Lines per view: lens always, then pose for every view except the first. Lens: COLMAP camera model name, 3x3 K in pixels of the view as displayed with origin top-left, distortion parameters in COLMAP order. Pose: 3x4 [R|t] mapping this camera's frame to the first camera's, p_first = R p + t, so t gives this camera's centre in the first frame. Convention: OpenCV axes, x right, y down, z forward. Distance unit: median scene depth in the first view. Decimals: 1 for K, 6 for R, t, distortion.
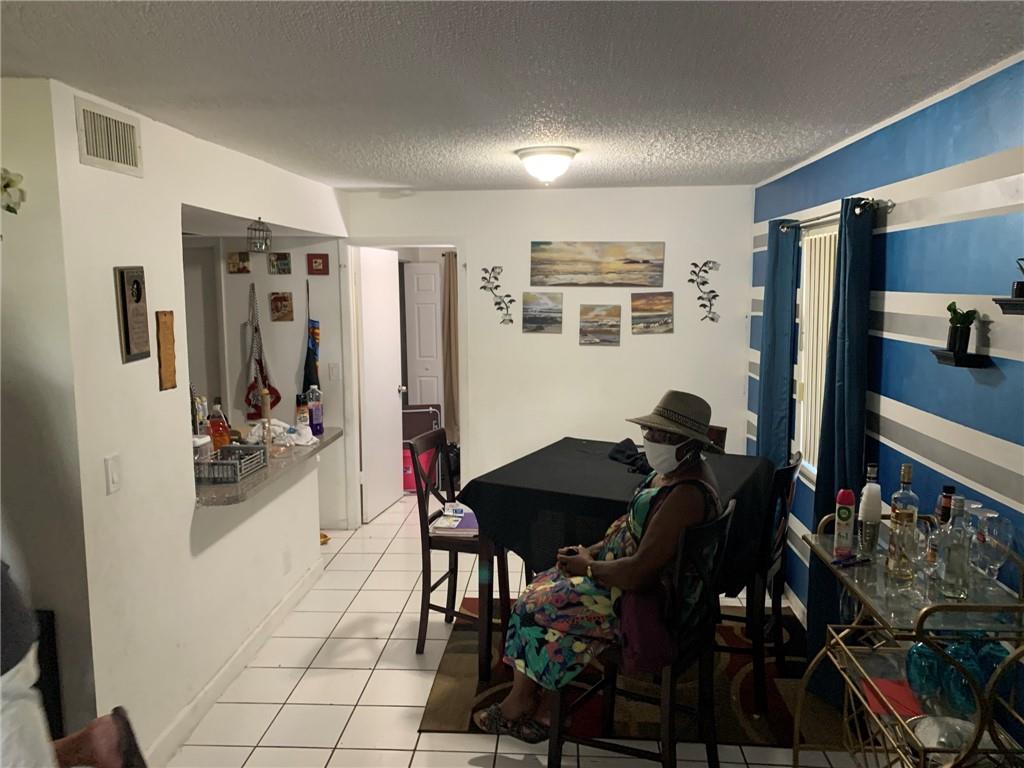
lens RADIAL K [[774.1, 0, 512.8], [0, 774.1, 383.3], [0, 0, 1]] dist [0.032815, -0.038691]
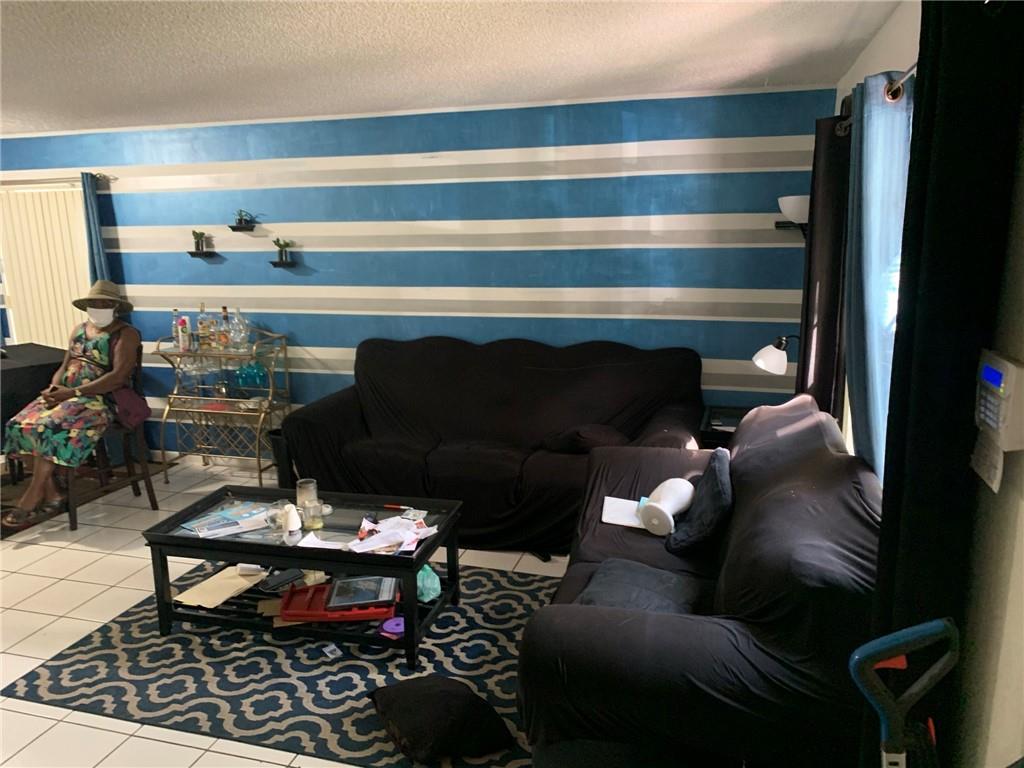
lens RADIAL K [[774.1, 0, 512.0], [0, 774.1, 383.1], [0, 0, 1]] dist [0.032815, -0.038691]
pose [[0.208847, -0.204533, 0.956321, -1.343396], [0.140985, 0.973966, 0.177517, 0.053341], [-0.967732, 0.097753, 0.232246, -0.324424]]
